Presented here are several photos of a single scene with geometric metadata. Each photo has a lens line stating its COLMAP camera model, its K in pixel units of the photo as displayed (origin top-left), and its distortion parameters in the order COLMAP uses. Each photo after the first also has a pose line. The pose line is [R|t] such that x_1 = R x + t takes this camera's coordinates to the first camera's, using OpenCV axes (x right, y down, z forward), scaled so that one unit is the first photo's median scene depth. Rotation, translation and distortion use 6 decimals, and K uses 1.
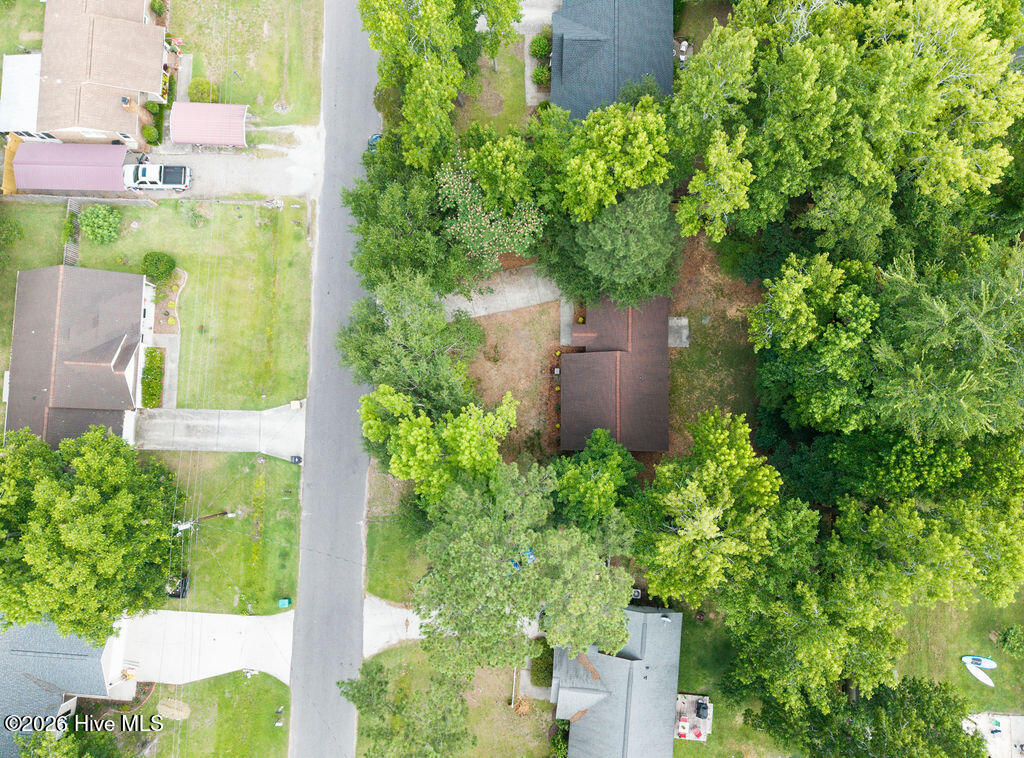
lens RADIAL K [[712.6, 0, 513.0], [0, 712.6, 398.6], [0, 0, 1]] dist [0.053773, -0.000934]
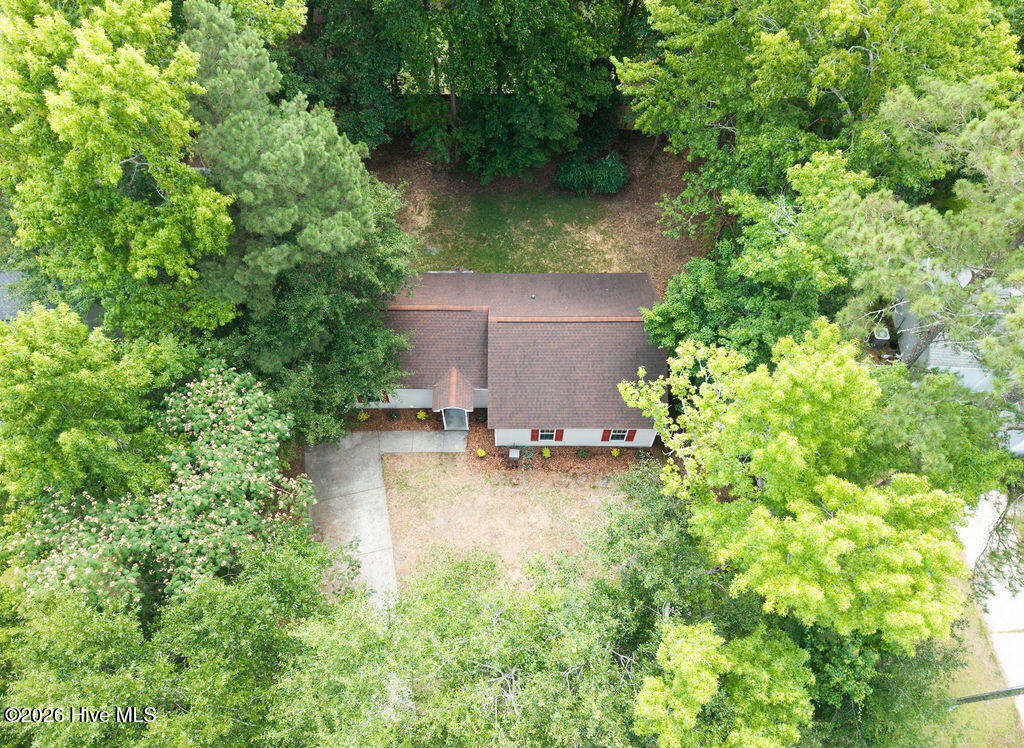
lens RADIAL K [[714.0, 0, 513.6], [0, 714.0, 386.5], [0, 0, 1]] dist [0.034423, -0.001355]
pose [[-0.012534, -0.858652, 0.512406, -0.173601], [0.997337, 0.026088, 0.068111, -0.077431], [-0.071851, 0.511895, 0.856038, 0.505479]]
